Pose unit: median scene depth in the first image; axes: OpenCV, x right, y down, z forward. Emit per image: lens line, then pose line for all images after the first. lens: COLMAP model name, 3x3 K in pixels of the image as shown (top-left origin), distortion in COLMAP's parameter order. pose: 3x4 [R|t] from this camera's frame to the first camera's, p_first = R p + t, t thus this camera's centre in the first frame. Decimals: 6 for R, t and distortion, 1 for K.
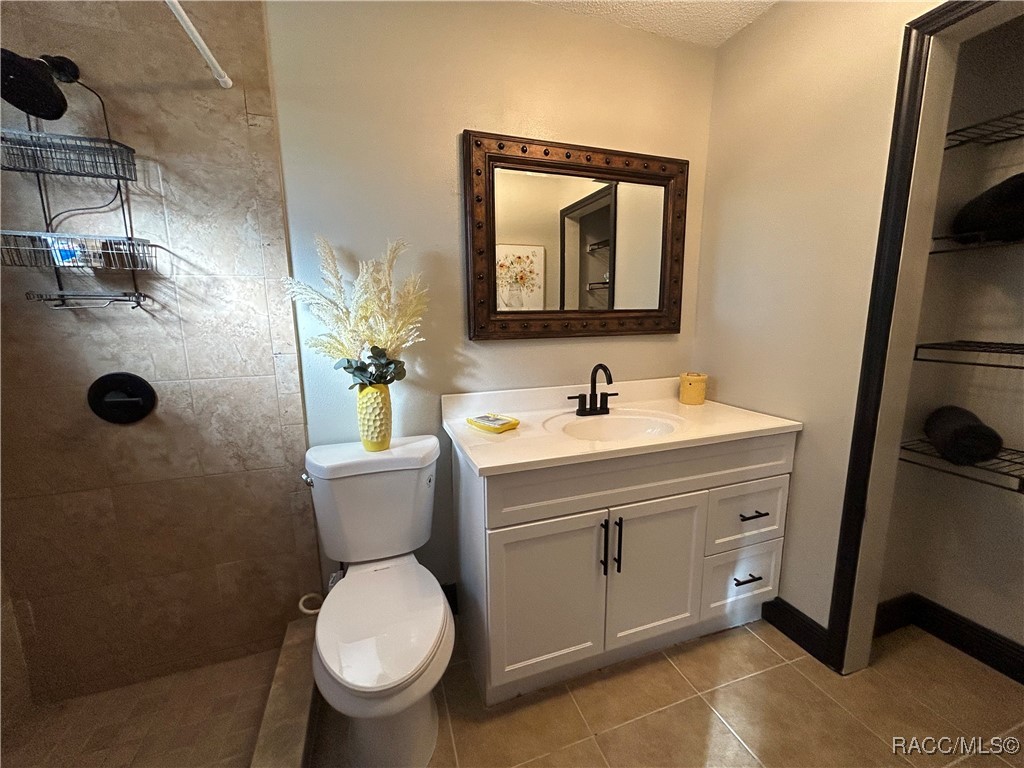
lens RADIAL K [[413.2, 0, 512.0], [0, 413.2, 384.0], [0, 0, 1]] dist [0.001294, -0.000097]
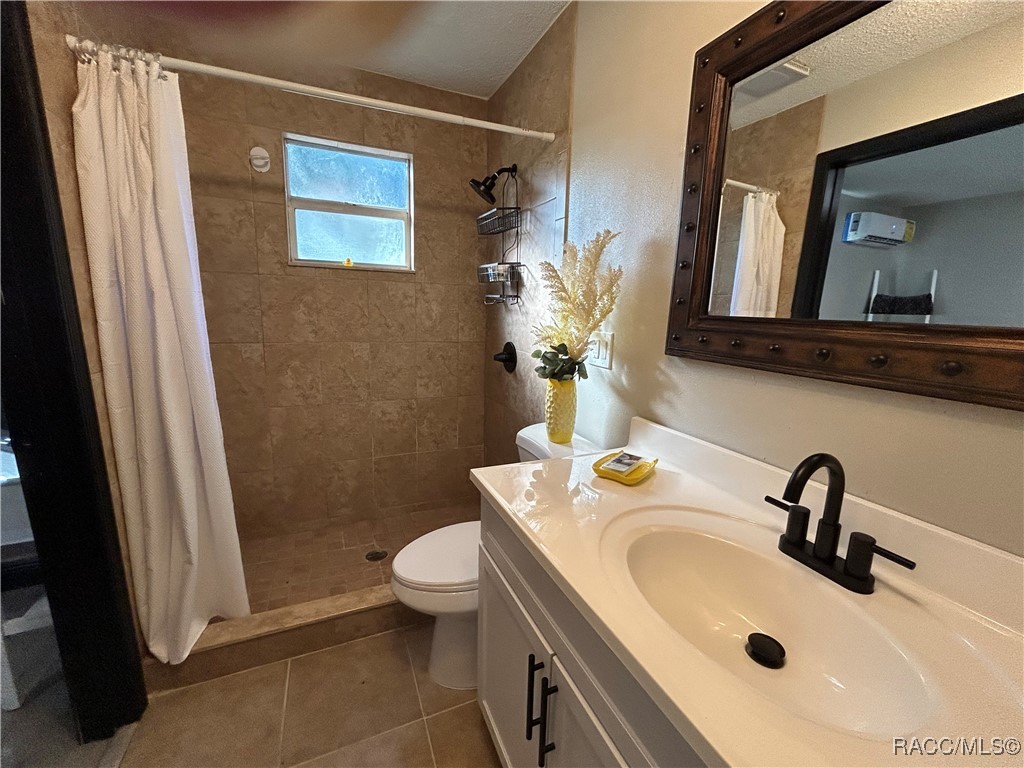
lens RADIAL K [[413.2, 0, 512.0], [0, 413.2, 384.0], [0, 0, 1]] dist [0.001294, -0.000097]
pose [[0.081428, 0.202347, -0.975923, 0.601095], [-0.191630, 0.964084, 0.183903, -0.138679], [0.978084, 0.172041, 0.117279, 0.666092]]
